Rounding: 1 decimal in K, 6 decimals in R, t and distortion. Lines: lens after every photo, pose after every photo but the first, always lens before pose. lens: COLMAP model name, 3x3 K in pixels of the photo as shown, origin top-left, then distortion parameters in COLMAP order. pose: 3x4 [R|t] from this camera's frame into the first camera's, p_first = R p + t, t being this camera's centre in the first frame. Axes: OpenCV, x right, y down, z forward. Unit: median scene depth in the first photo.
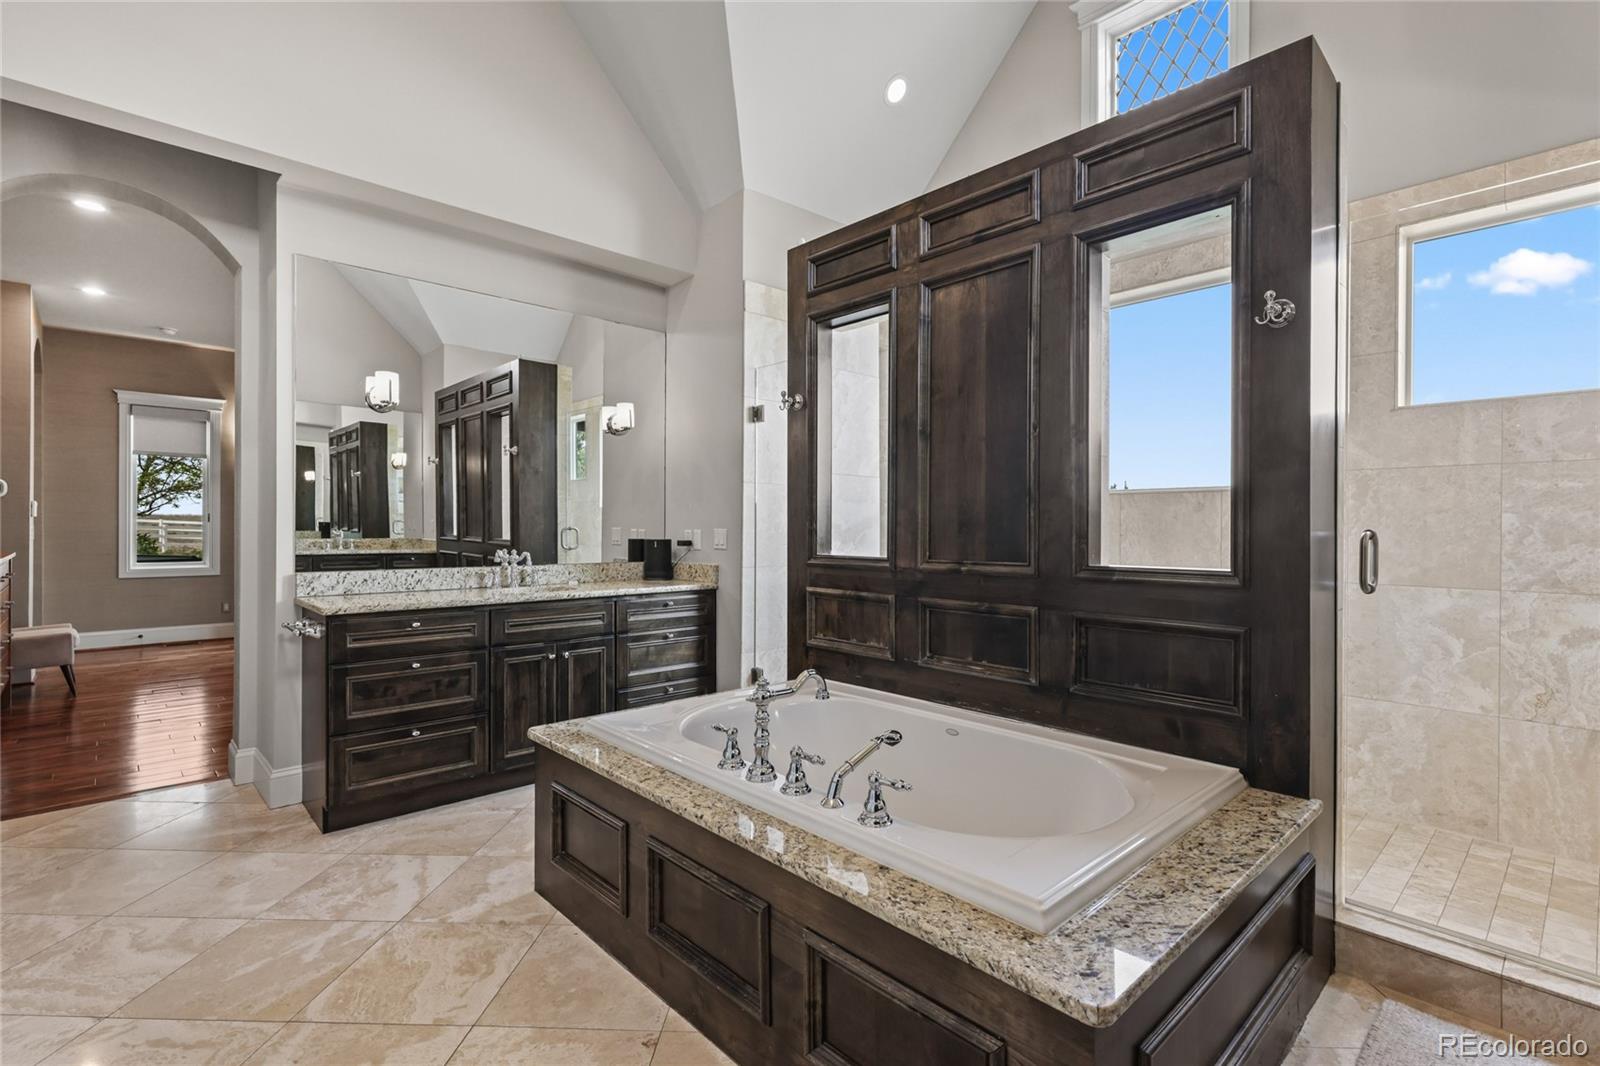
lens RADIAL K [[744.5, 0, 788.8], [0, 744.5, 532.2], [0, 0, 1]] dist [0.021255, 0.000303]
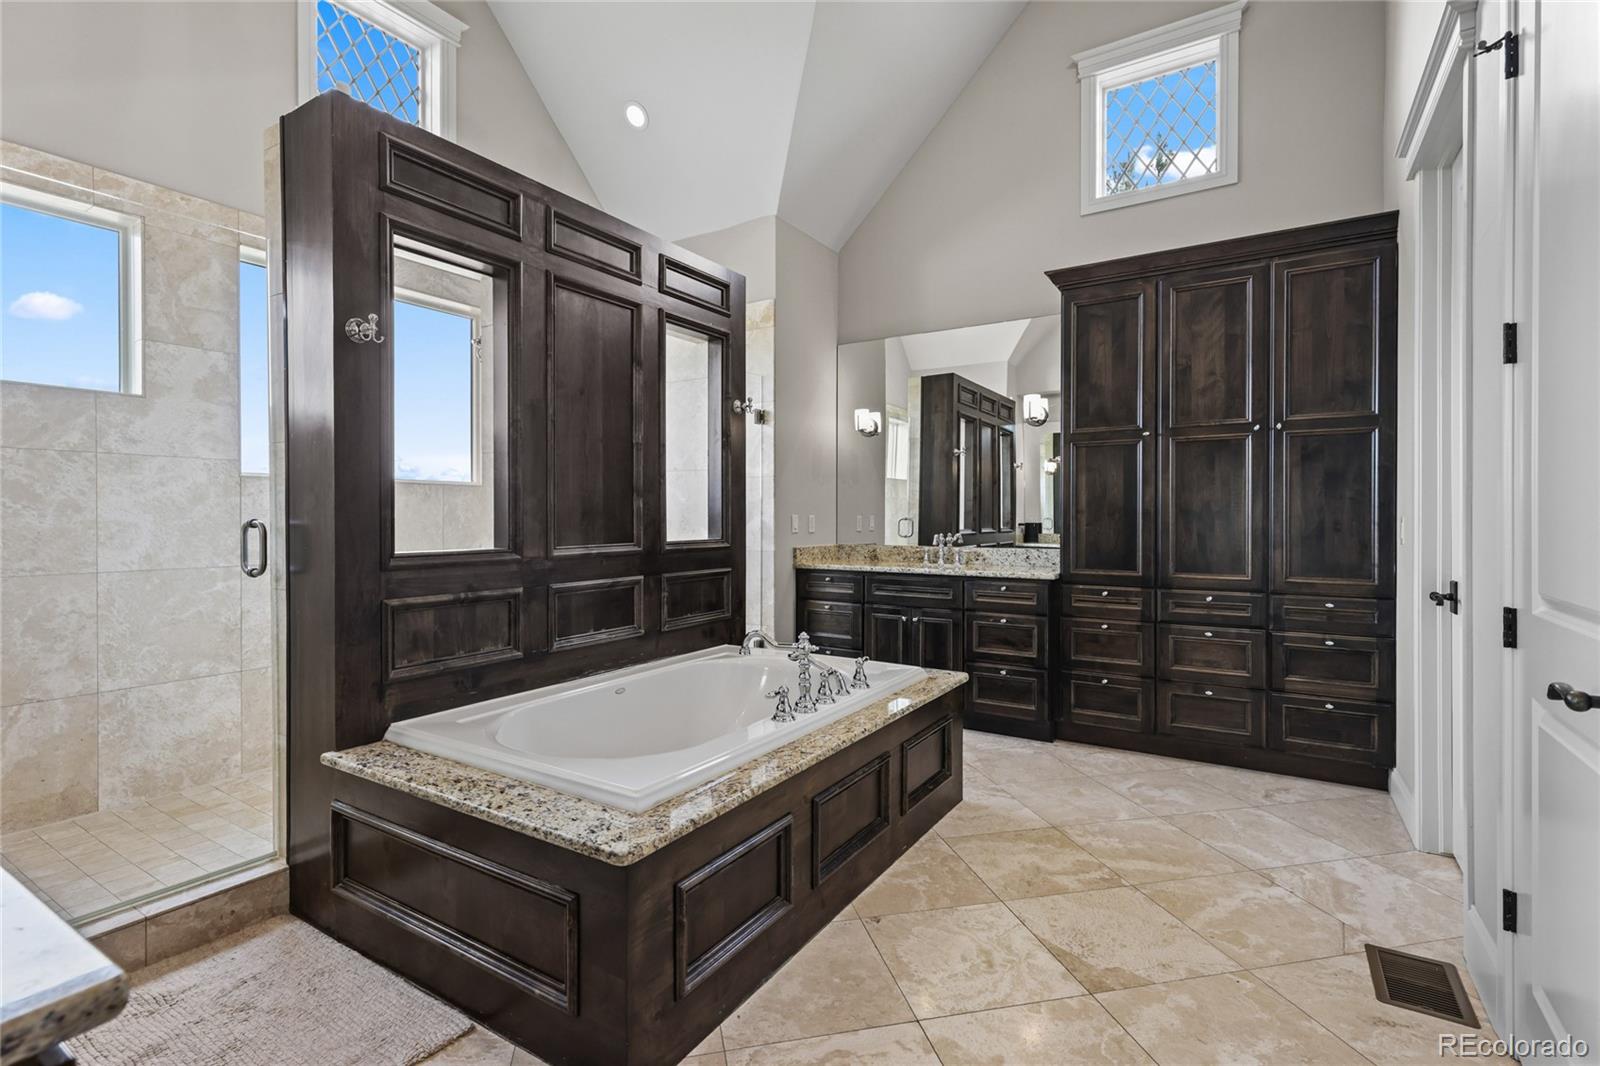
lens RADIAL K [[744.5, 0, 788.0], [0, 744.5, 523.7], [0, 0, 1]] dist [0.021255, 0.000303]
pose [[-0.257242, -0.009723, 0.966298, -1.068403], [0.008810, 0.999884, 0.012406, -0.006079], [-0.966307, 0.011705, -0.257126, 1.144096]]
